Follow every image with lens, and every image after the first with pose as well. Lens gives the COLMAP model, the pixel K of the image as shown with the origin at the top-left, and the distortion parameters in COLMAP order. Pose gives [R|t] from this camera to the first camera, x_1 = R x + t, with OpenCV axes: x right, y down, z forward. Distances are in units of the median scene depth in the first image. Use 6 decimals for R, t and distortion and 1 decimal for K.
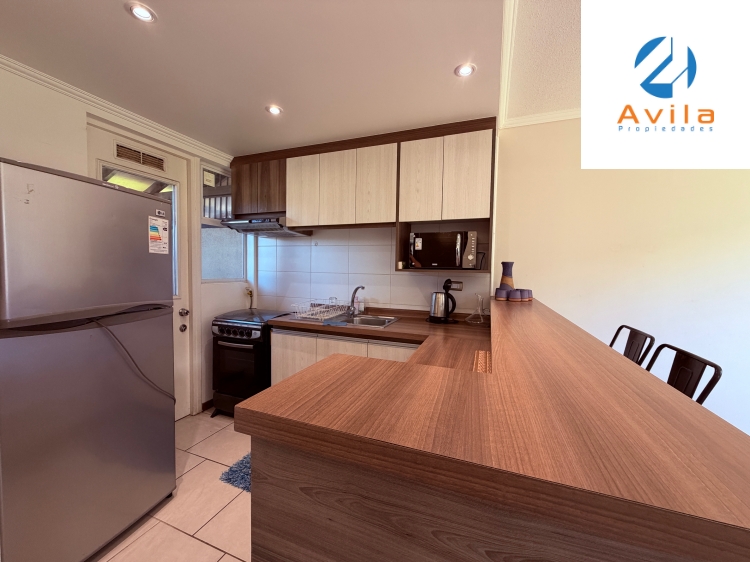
lens RADIAL K [[297.6, 0, 373.8], [0, 297.6, 282.7], [0, 0, 1]] dist [-0.000209, 0.000001]
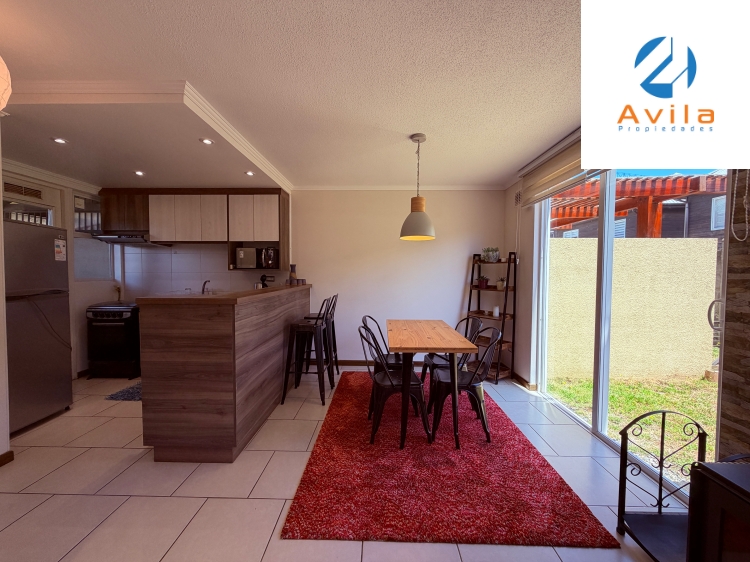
lens RADIAL K [[297.6, 0, 373.8], [0, 297.6, 282.7], [0, 0, 1]] dist [-0.000209, 0.000001]
pose [[0.937927, -0.025594, 0.345887, 0.229253], [0.028813, 0.999576, -0.004169, 0.054092], [-0.345634, 0.013876, 0.938267, -0.754785]]
